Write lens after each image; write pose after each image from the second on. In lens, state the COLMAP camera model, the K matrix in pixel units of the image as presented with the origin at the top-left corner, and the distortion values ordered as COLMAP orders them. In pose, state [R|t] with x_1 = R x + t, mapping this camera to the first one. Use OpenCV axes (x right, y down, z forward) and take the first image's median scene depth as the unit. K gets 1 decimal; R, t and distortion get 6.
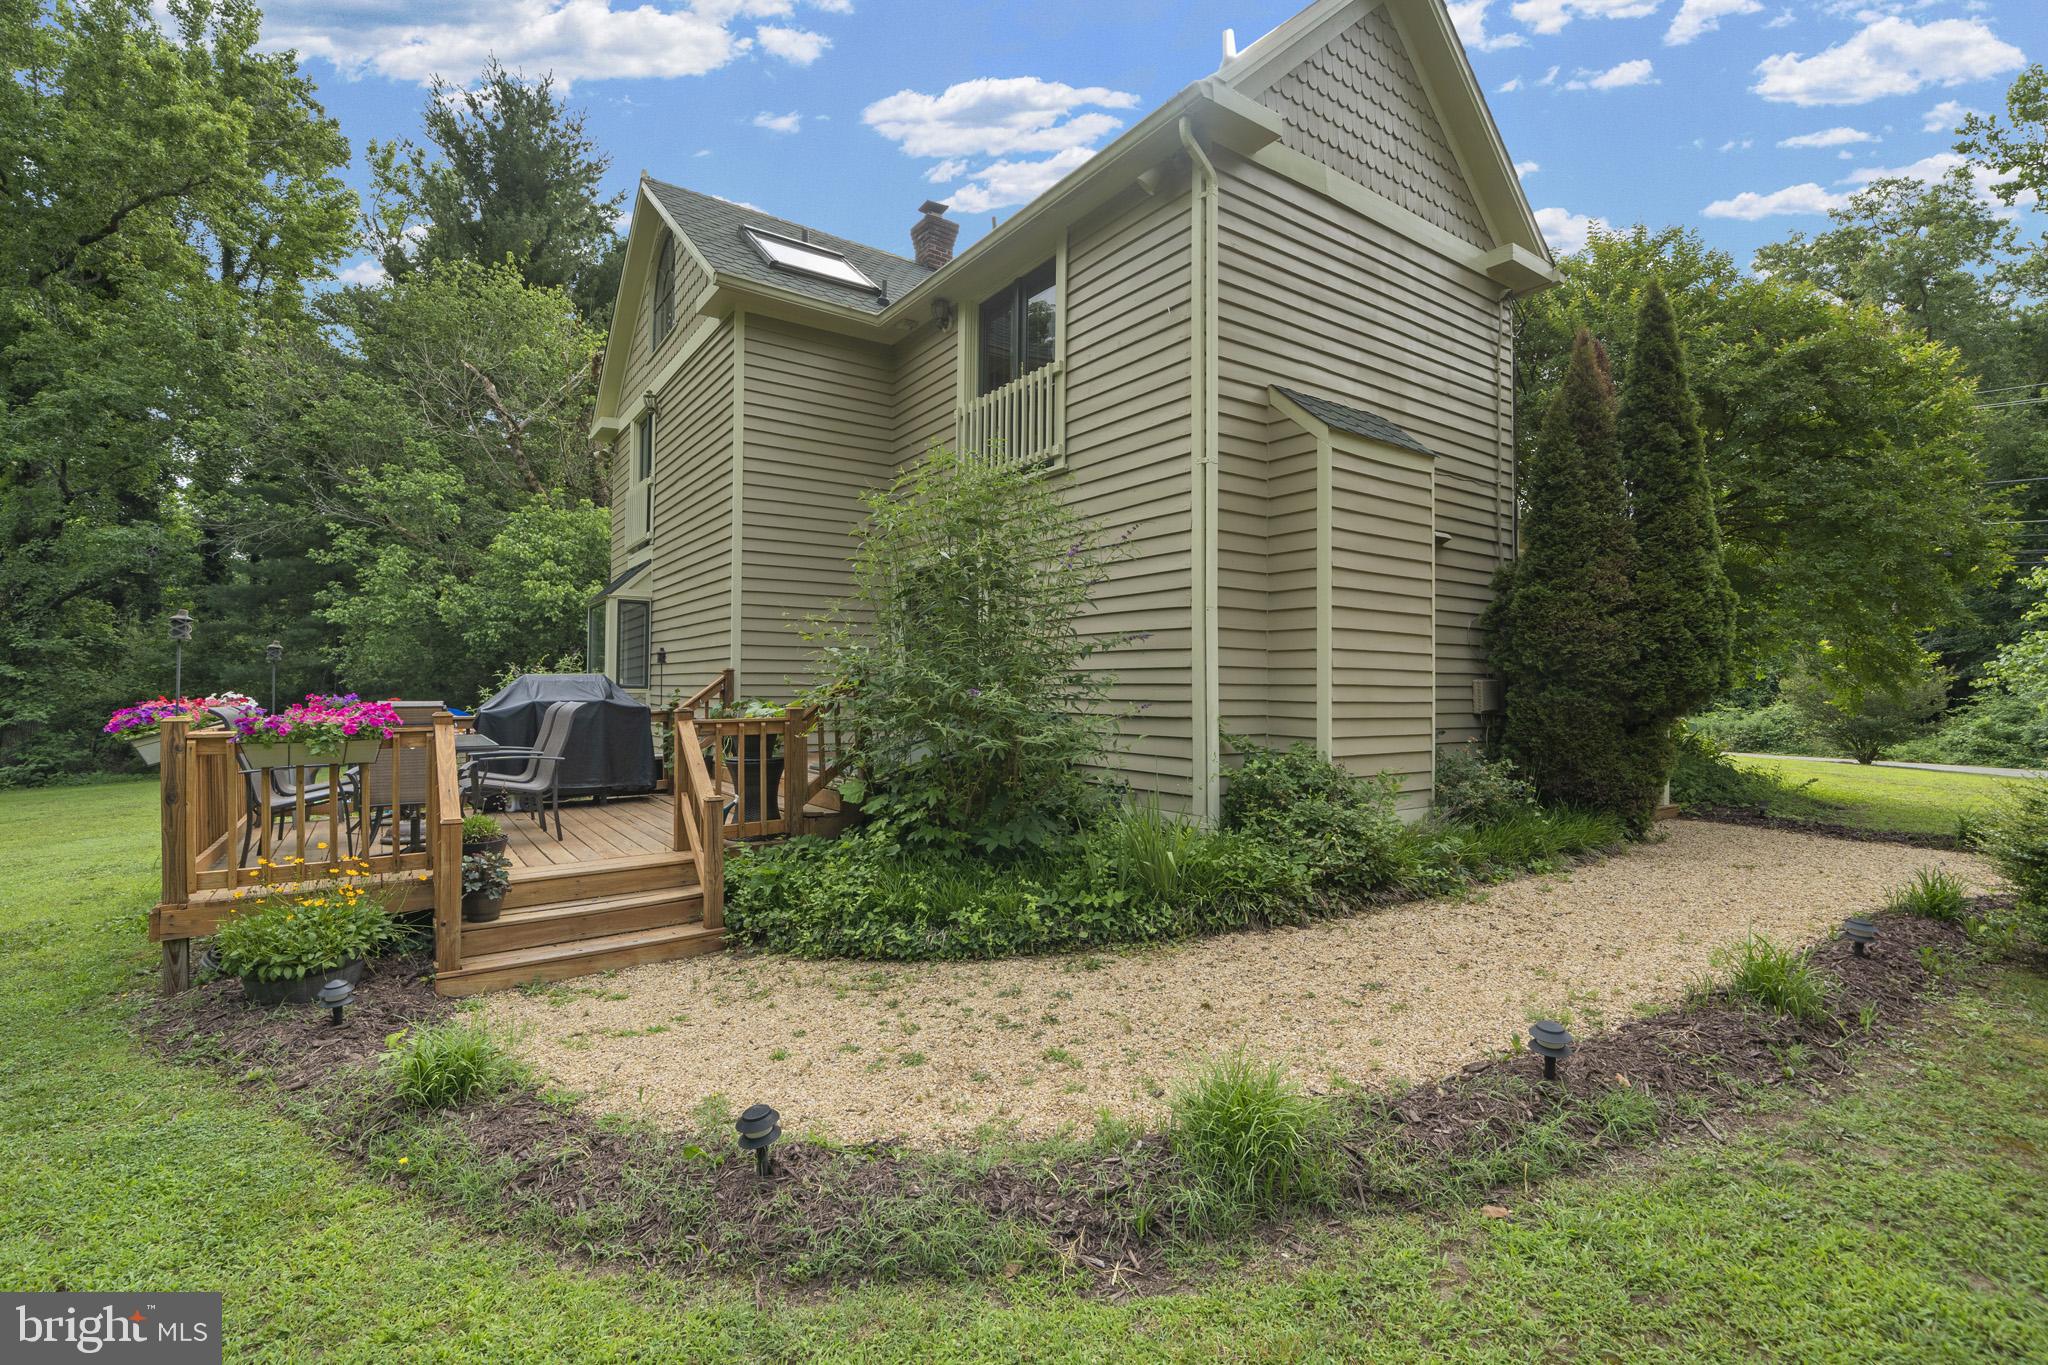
lens RADIAL K [[916.8, 0, 1018.7], [0, 916.8, 667.4], [0, 0, 1]] dist [0.001218, -0.000083]
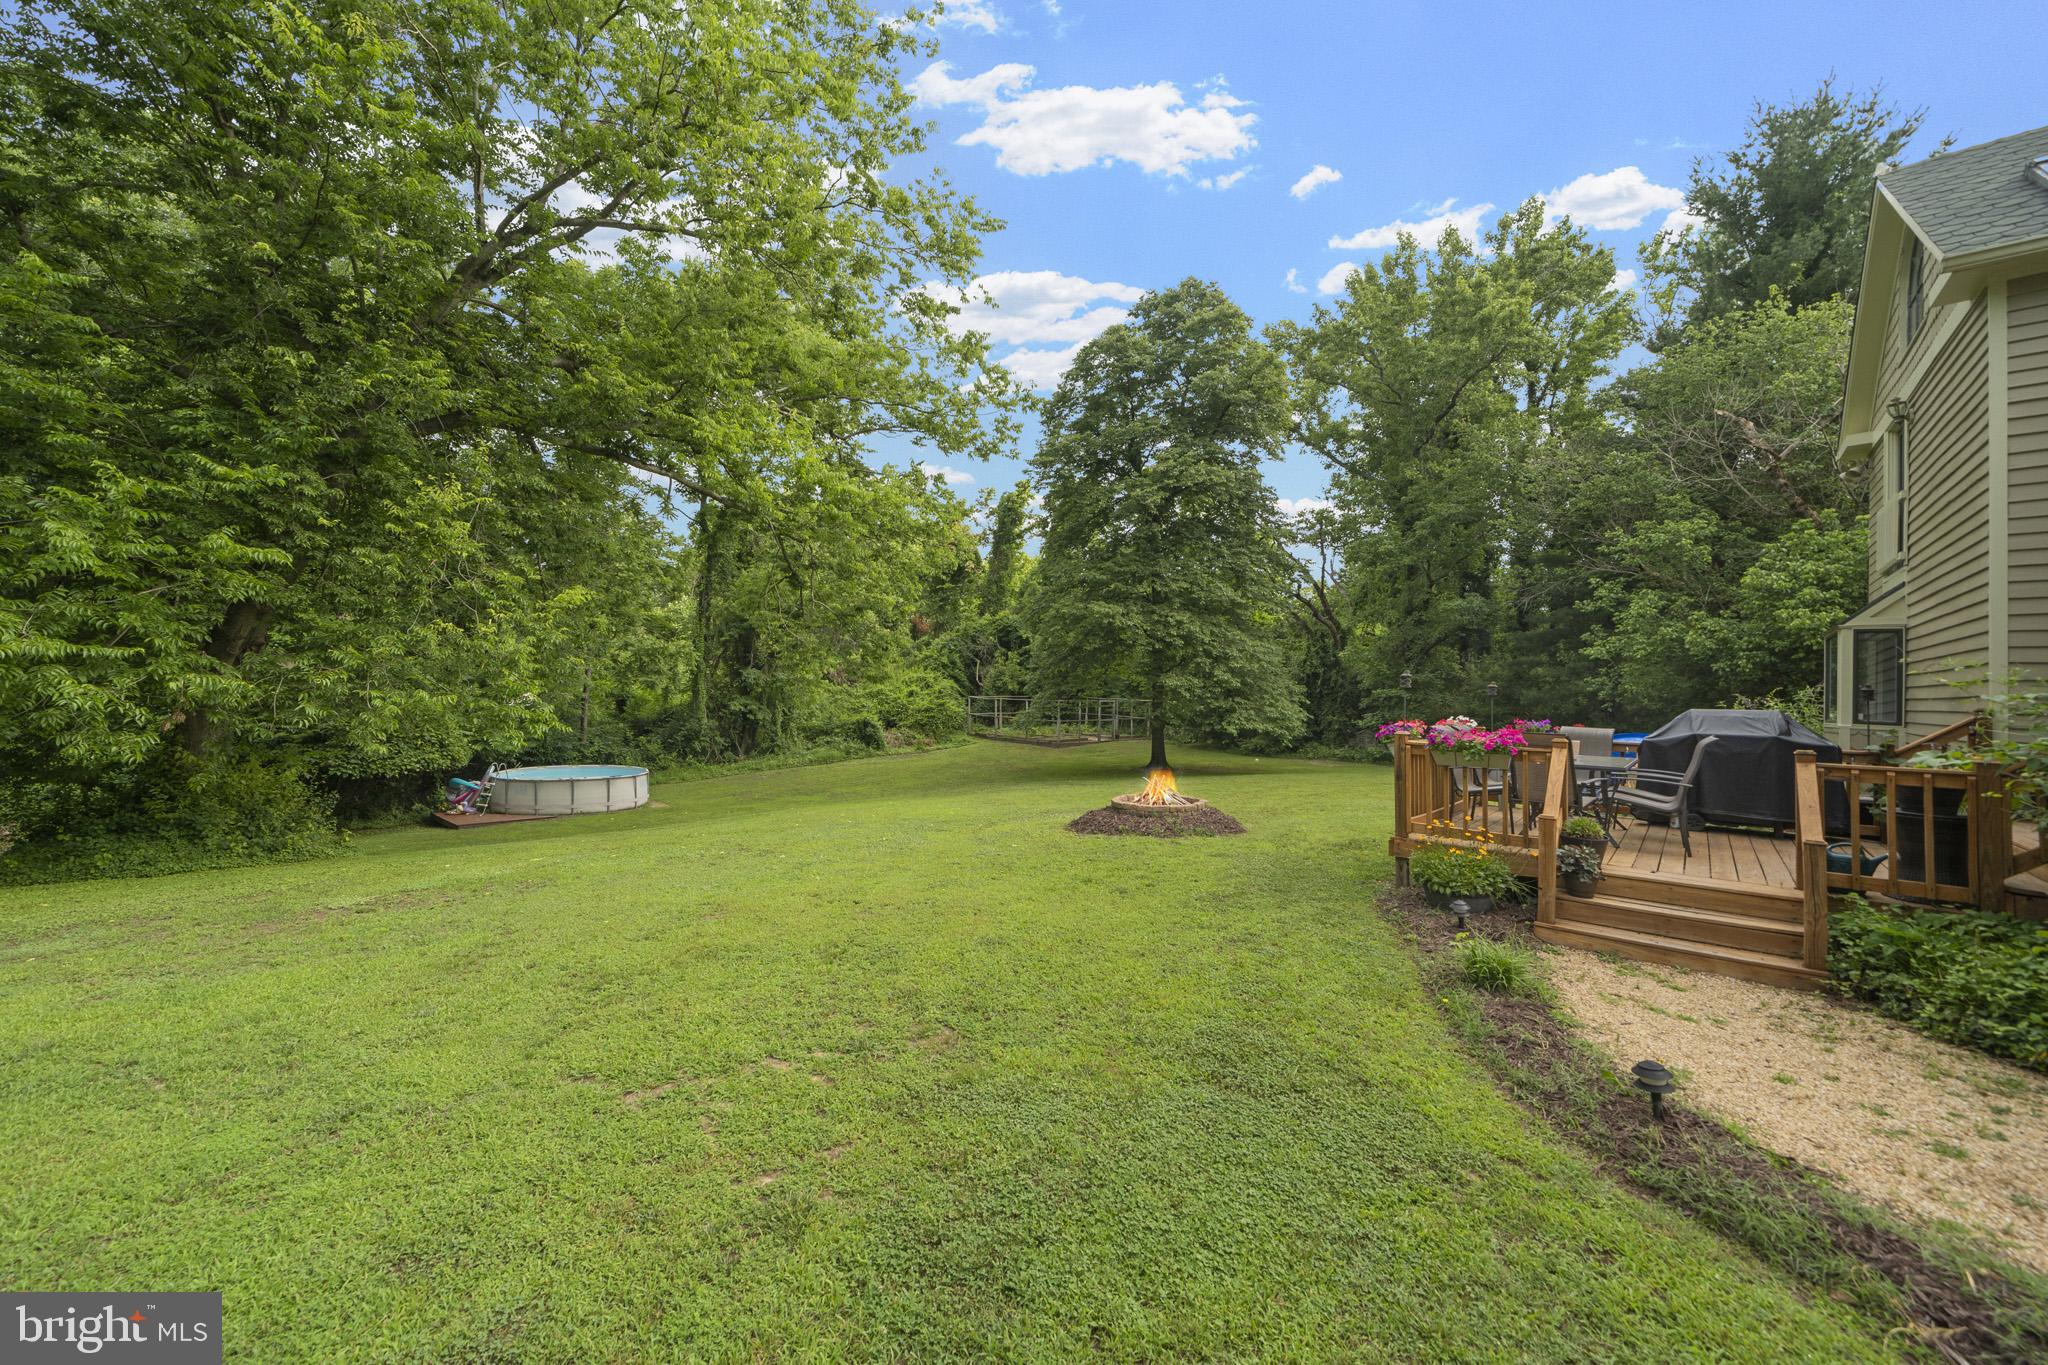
lens RADIAL K [[786.7, 0, 1024.0], [0, 786.7, 682.5], [0, 0, 1]] dist [-0.000007, -0.000025]
pose [[0.260433, 0.000661, -0.965492, 0.278349], [-0.008742, 0.999960, -0.001674, -0.024833], [0.965452, 0.008876, 0.260428, -0.077449]]
